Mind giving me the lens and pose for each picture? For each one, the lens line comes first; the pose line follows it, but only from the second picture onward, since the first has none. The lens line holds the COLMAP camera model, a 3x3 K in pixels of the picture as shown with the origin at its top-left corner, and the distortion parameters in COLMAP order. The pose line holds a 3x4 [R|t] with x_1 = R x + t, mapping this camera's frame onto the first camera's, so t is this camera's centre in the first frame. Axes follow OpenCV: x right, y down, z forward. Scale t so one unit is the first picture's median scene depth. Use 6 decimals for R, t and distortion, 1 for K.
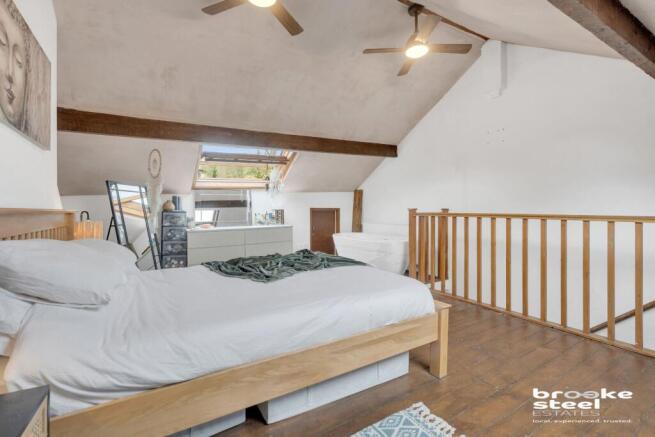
lens RADIAL K [[301.1, 0, 325.7], [0, 301.1, 212.4], [0, 0, 1]] dist [-0.001274, 0.000531]
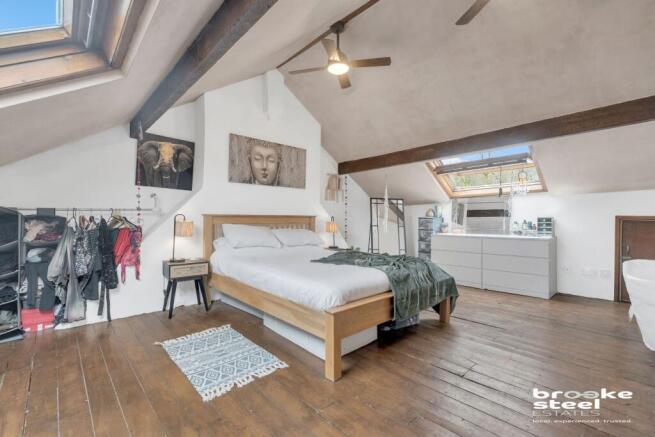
lens RADIAL K [[301.1, 0, 325.7], [0, 301.1, 212.4], [0, 0, 1]] dist [-0.001274, 0.000531]
pose [[0.182663, -0.005685, -0.983159, 0.582676], [-0.018097, 0.999794, -0.009143, -0.005592], [0.983009, 0.019462, 0.182522, 0.328696]]
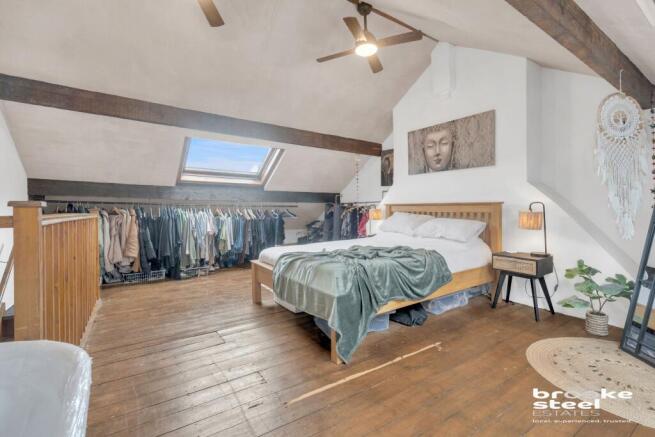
lens RADIAL K [[301.1, 0, 325.7], [0, 301.1, 212.4], [0, 0, 1]] dist [-0.001274, 0.000531]
pose [[-0.998352, 0.010808, -0.056352, 0.034329], [0.009851, 0.999803, 0.017223, 0.004823], [0.056527, 0.016639, -0.998262, 1.133440]]
